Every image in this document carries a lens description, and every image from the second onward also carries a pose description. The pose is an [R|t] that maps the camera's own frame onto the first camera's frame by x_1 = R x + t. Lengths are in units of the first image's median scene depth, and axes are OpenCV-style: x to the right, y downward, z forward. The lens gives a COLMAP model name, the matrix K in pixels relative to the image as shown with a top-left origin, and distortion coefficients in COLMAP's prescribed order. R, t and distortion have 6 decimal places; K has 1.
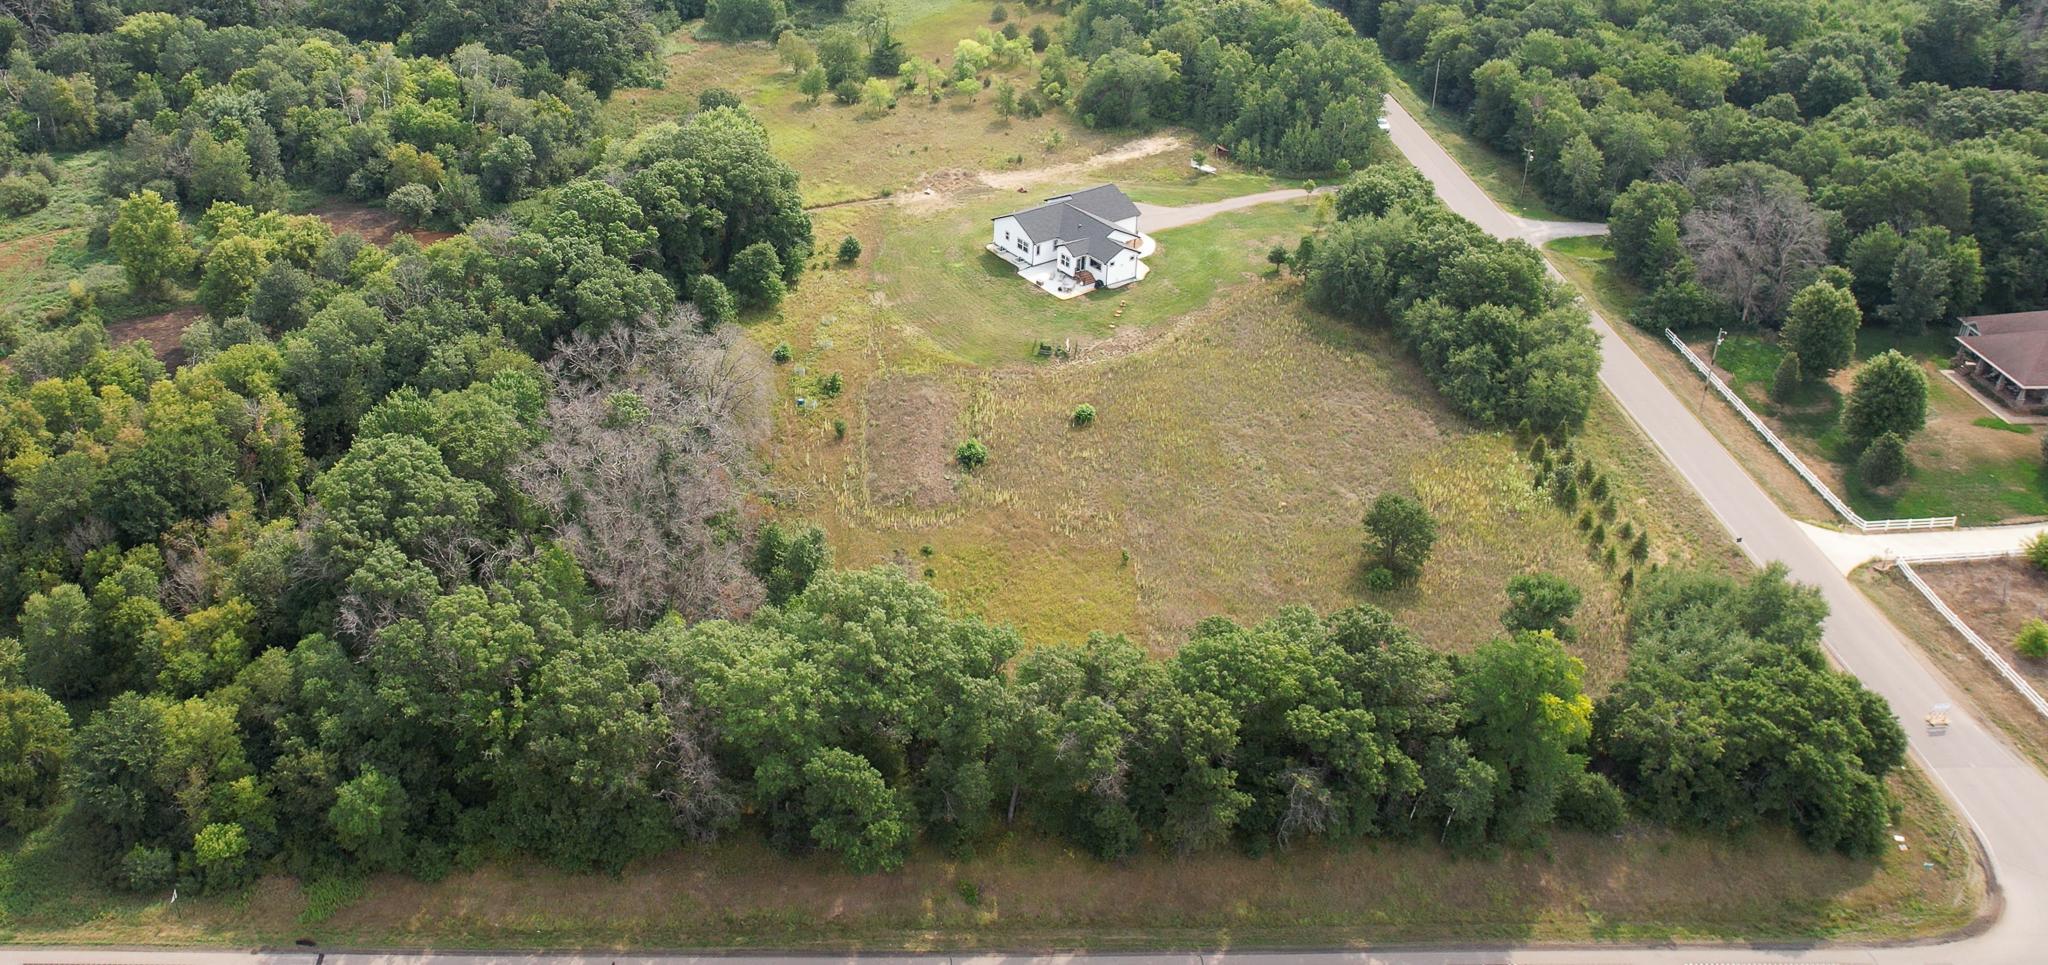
lens RADIAL K [[1892.5, 0, 1016.4], [0, 1892.5, 617.6], [0, 0, 1]] dist [-0.043294, -0.015601]
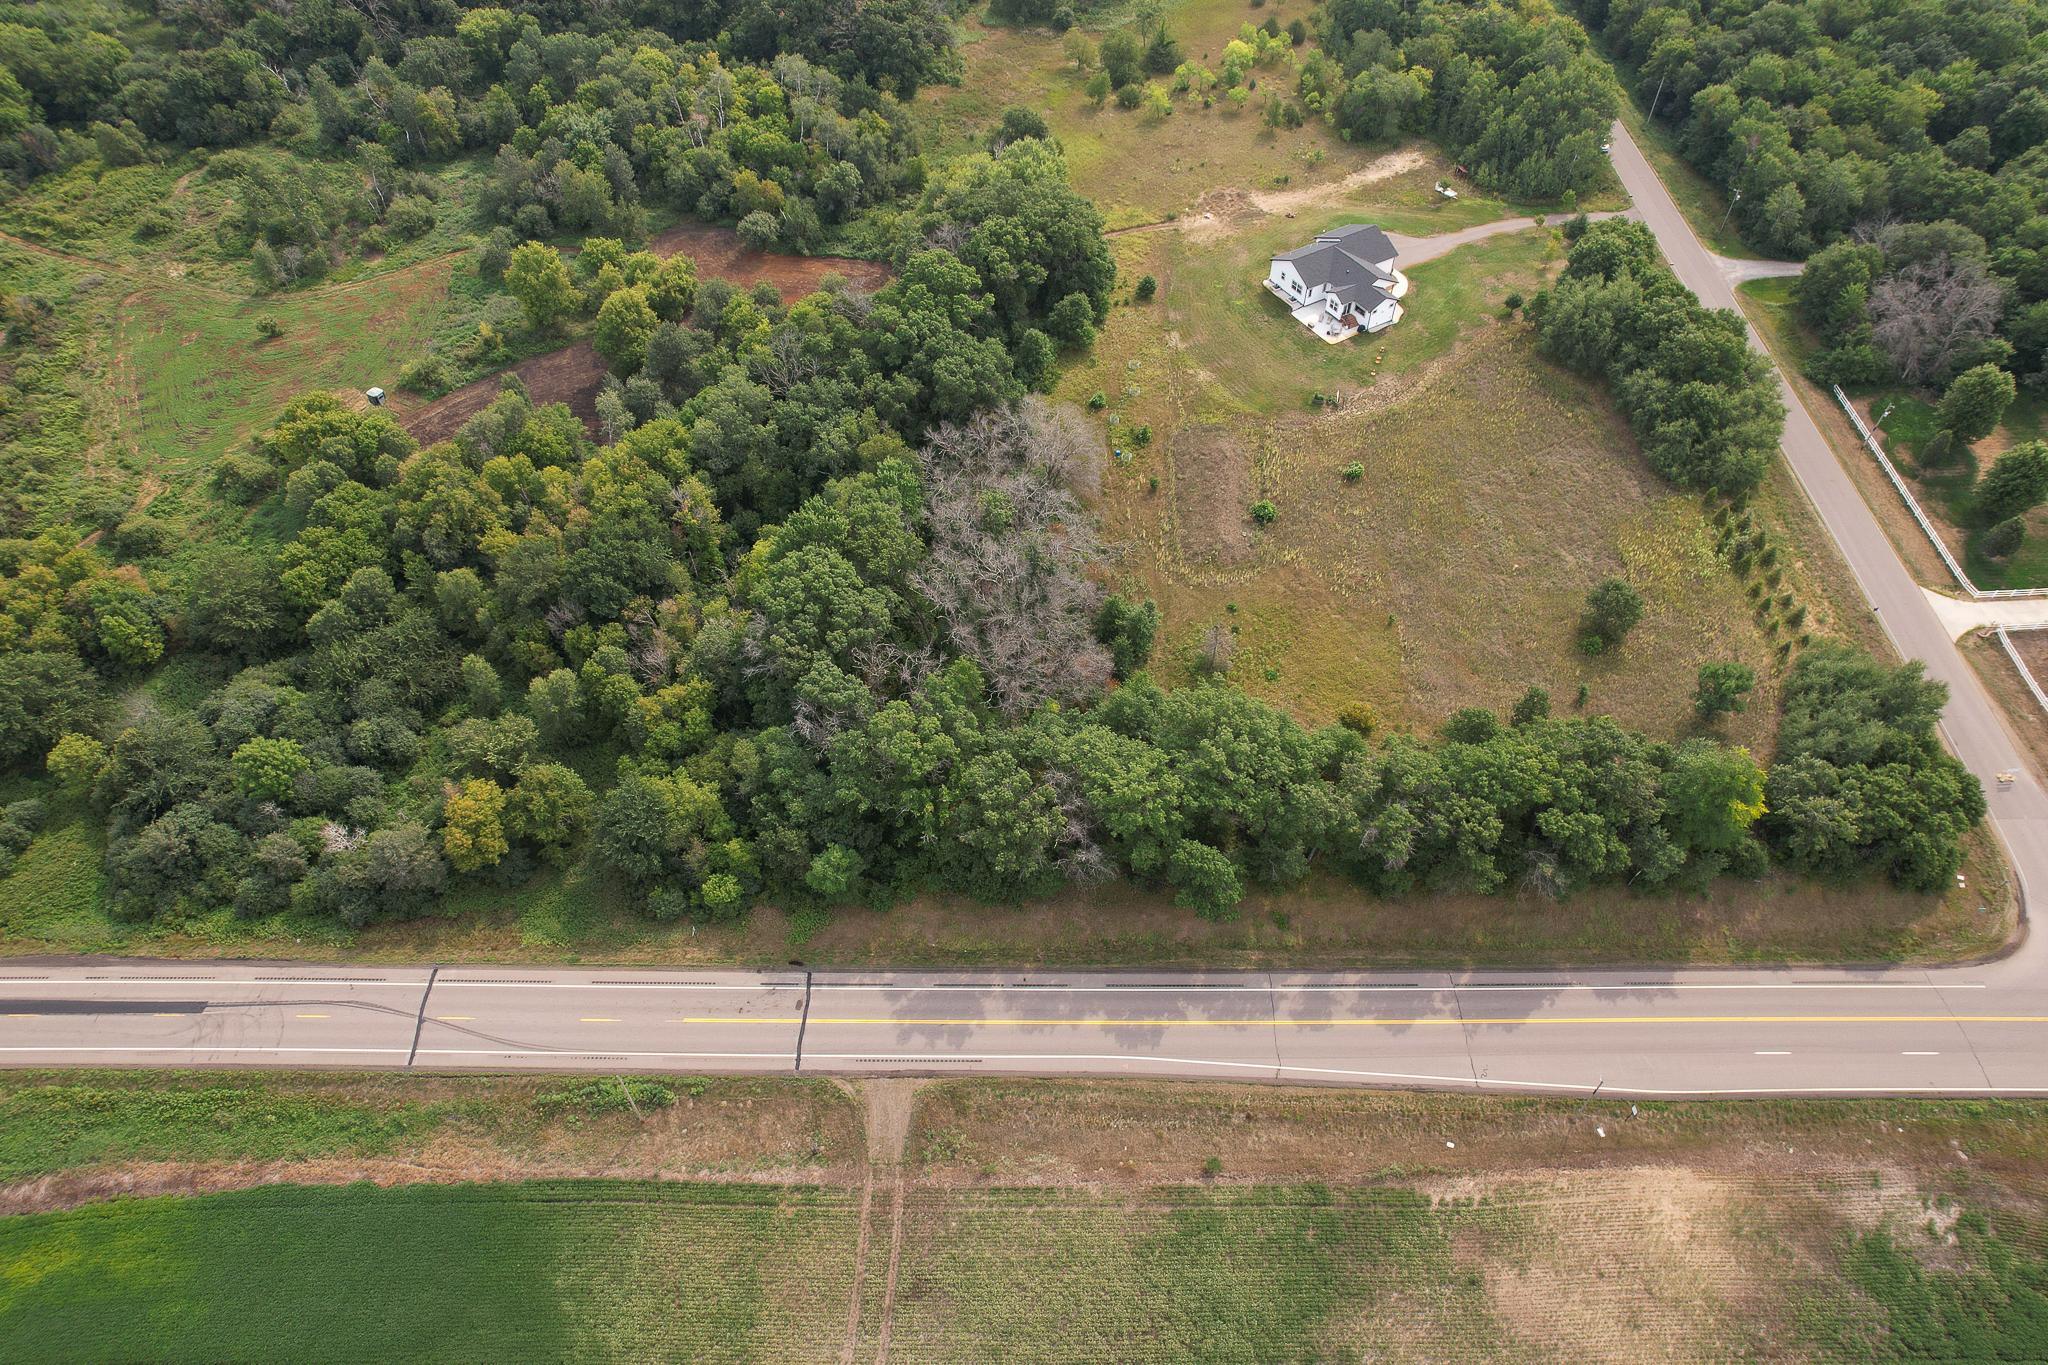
lens RADIAL K [[1362.0, 0, 1024.0], [0, 1362.0, 682.5], [0, 0, 1]] dist [-0.079953, 0.081701]
pose [[0.999974, 0.006925, 0.001980, -0.170477], [-0.007125, 0.910886, 0.412596, -0.329187], [0.001054, -0.412600, 0.910912, 0.149160]]
